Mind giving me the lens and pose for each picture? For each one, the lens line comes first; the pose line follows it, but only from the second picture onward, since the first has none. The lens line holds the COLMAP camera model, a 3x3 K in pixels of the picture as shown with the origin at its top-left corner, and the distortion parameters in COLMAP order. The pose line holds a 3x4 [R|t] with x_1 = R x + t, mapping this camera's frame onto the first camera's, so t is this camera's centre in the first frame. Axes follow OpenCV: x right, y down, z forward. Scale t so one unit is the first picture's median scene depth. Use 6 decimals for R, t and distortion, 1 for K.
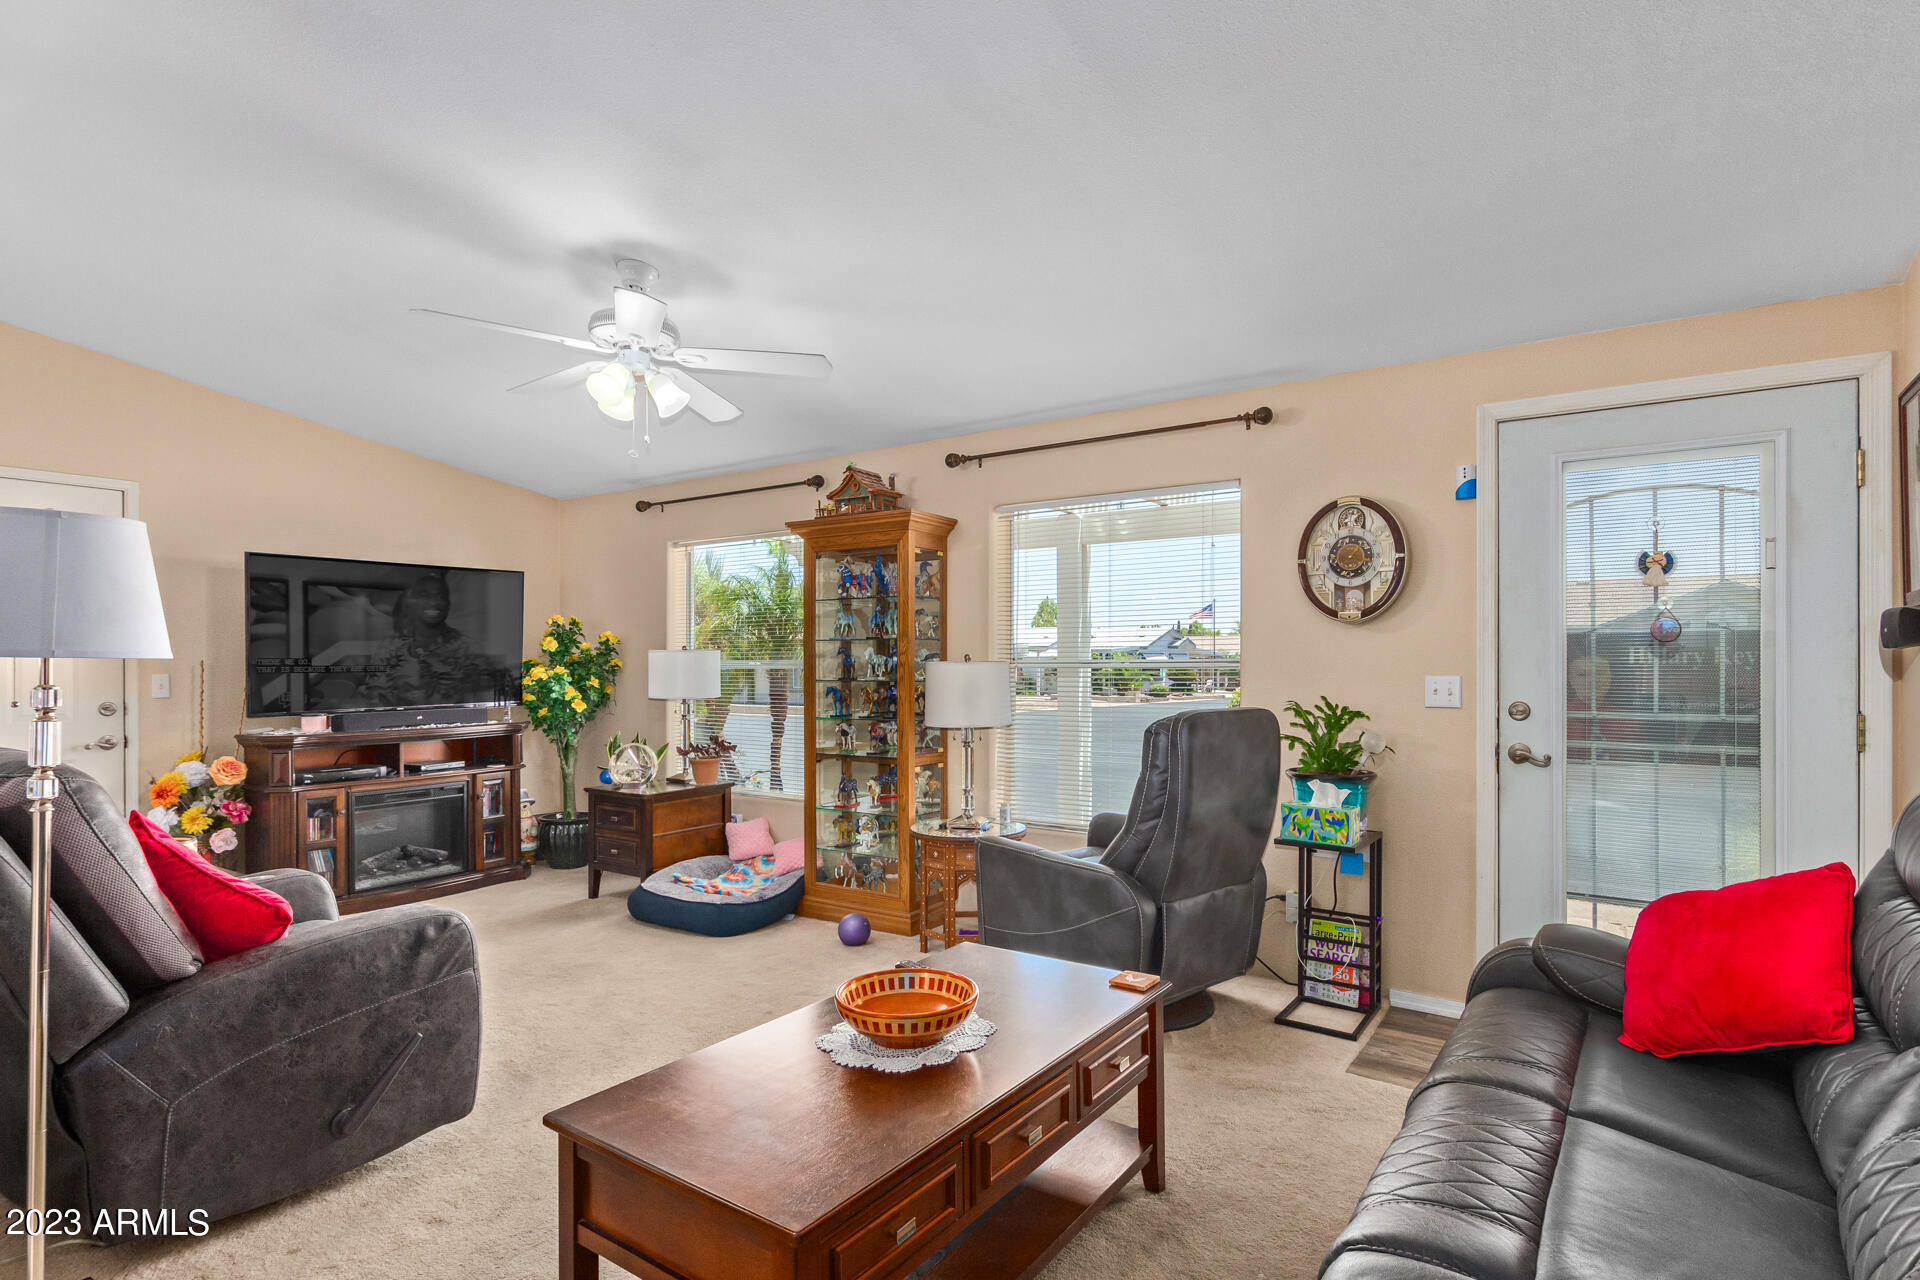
lens RADIAL K [[963.8, 0, 953.6], [0, 963.8, 651.2], [0, 0, 1]] dist [0.002858, 0.000156]
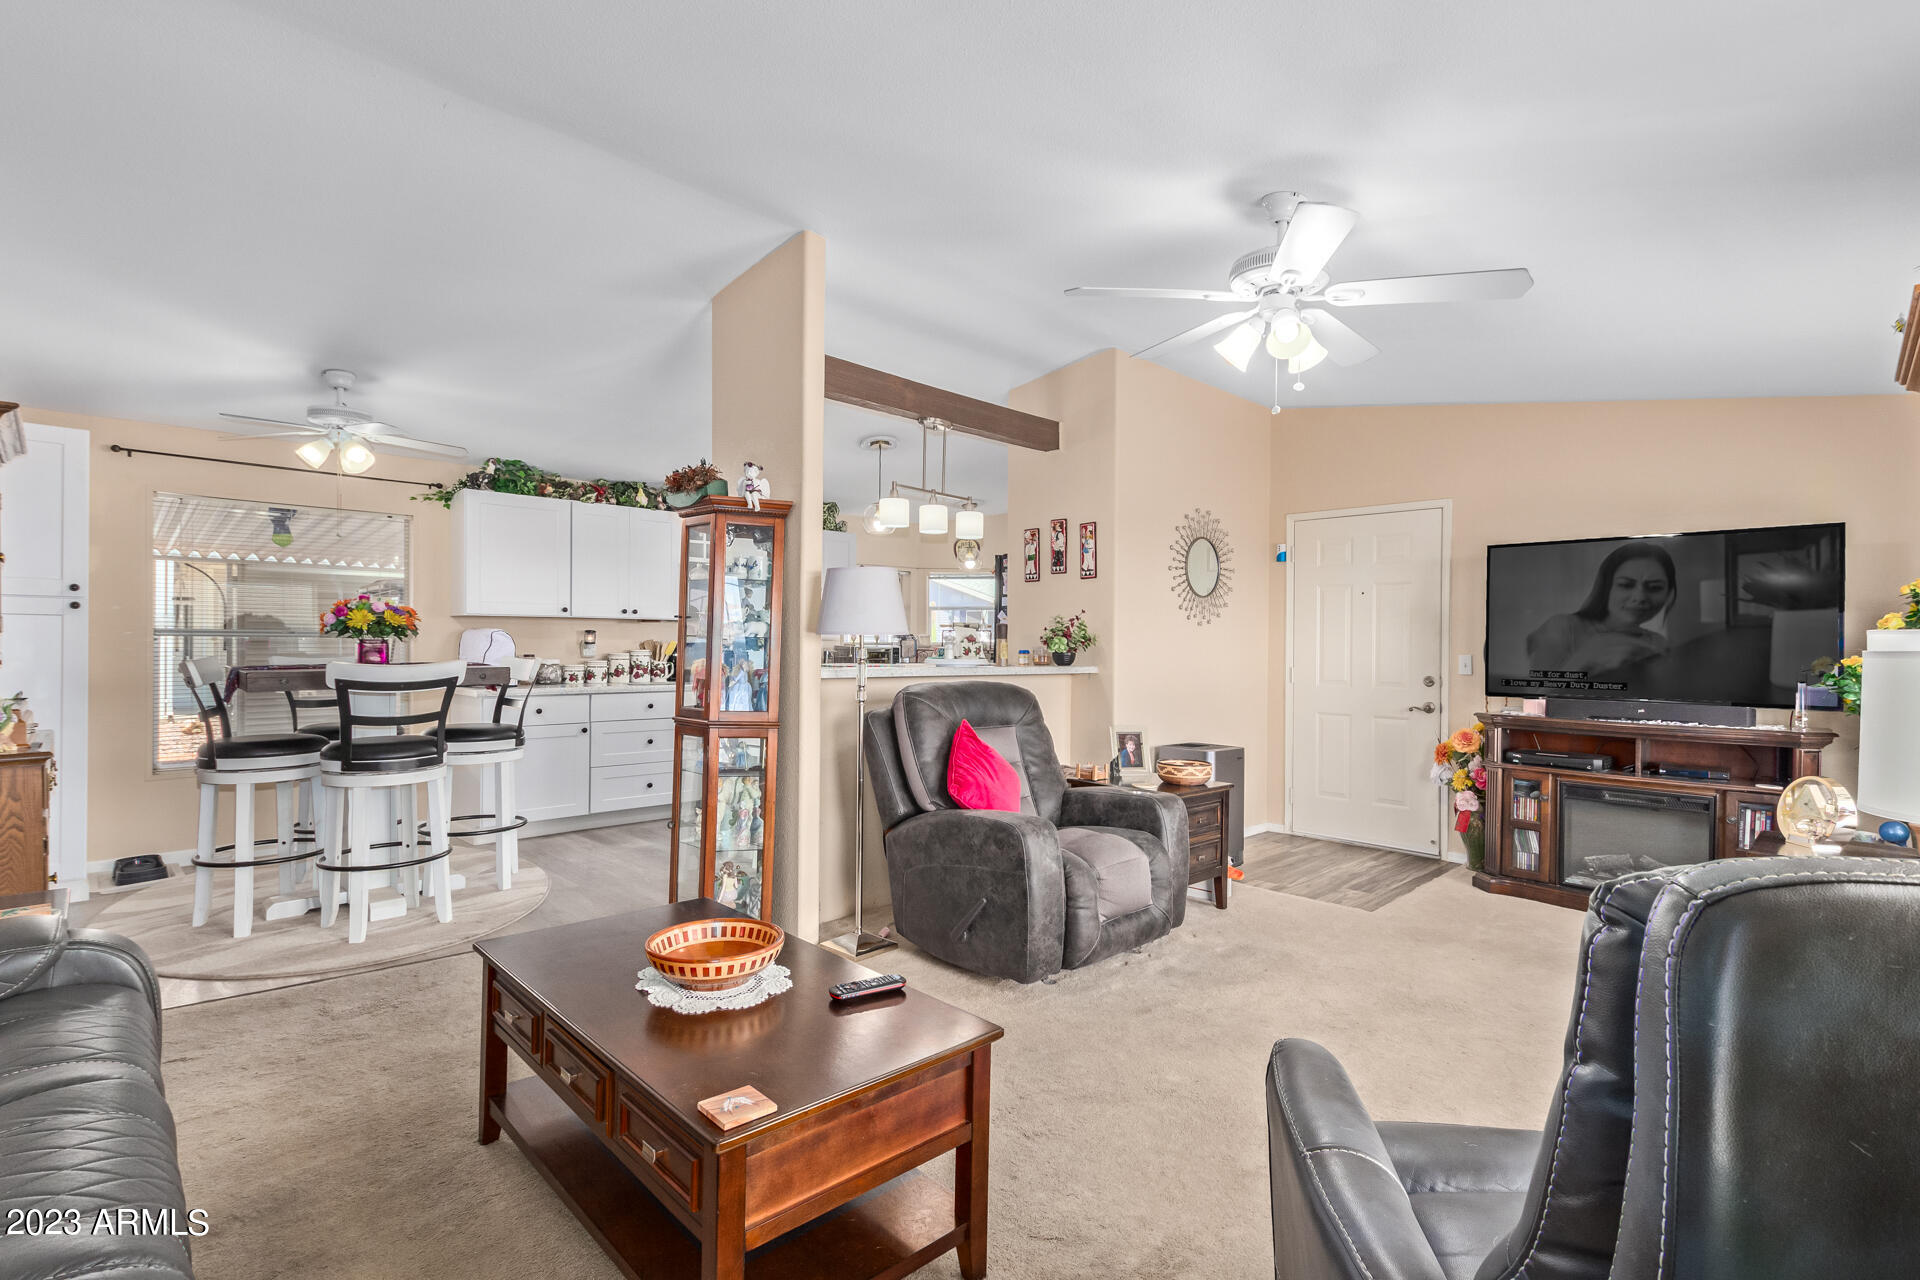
lens RADIAL K [[910.8, 0, 992.6], [0, 910.8, 648.4], [0, 0, 1]] dist [0.020808, -0.000217]
pose [[-0.178058, 0.009290, -0.983976, 0.506490], [-0.002819, 0.999947, 0.009951, 0.008721], [0.984016, 0.004546, -0.178023, 0.807701]]
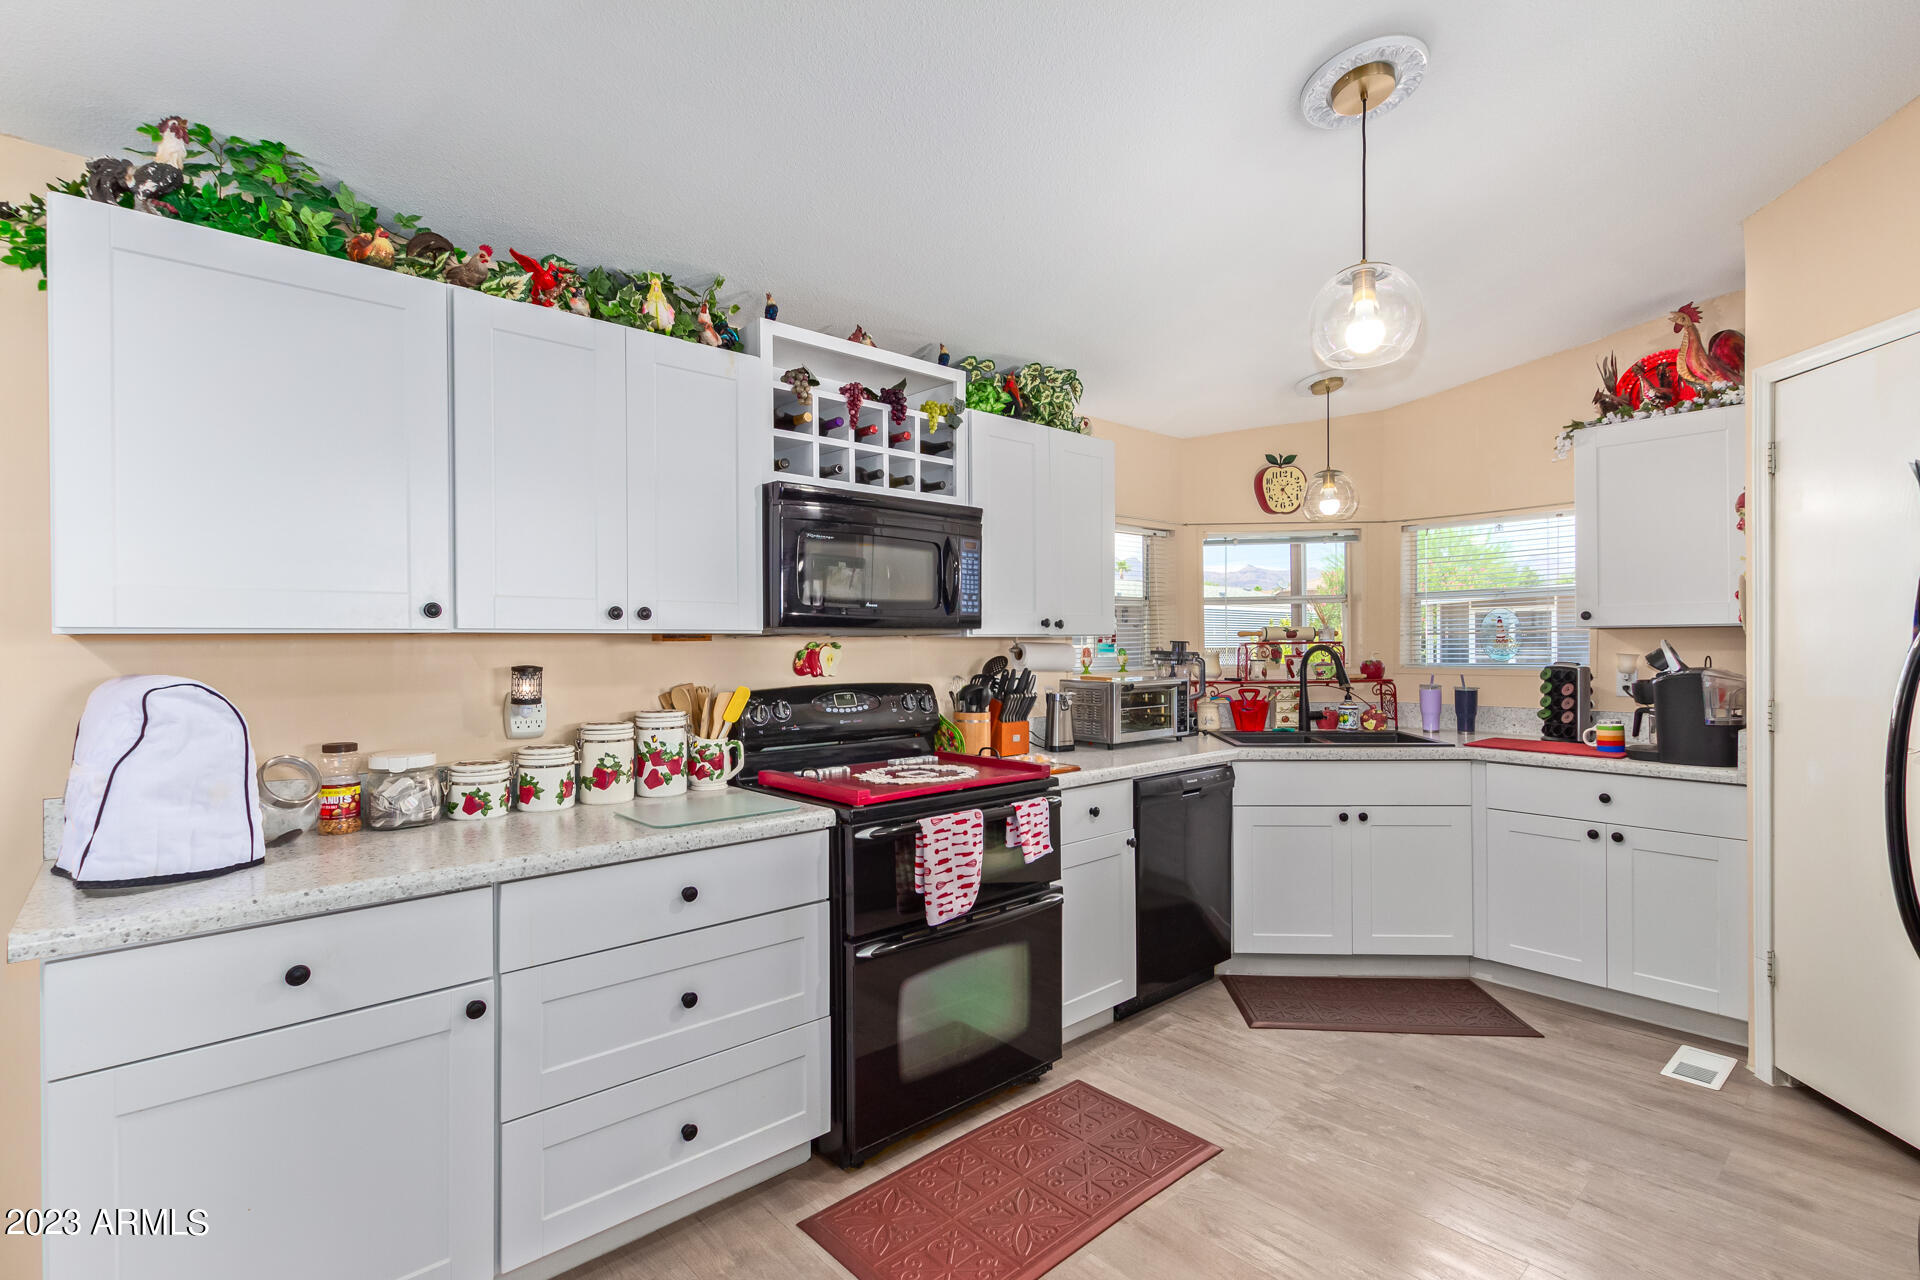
lens RADIAL K [[893.9, 0, 960.1], [0, 893.9, 647.3], [0, 0, 1]] dist [0.011757, -0.001982]
pose [[-0.239076, 0.007207, -0.970974, -0.558571], [0.012365, 0.999914, 0.004377, -0.019294], [0.970922, -0.010959, -0.239145, 0.174128]]
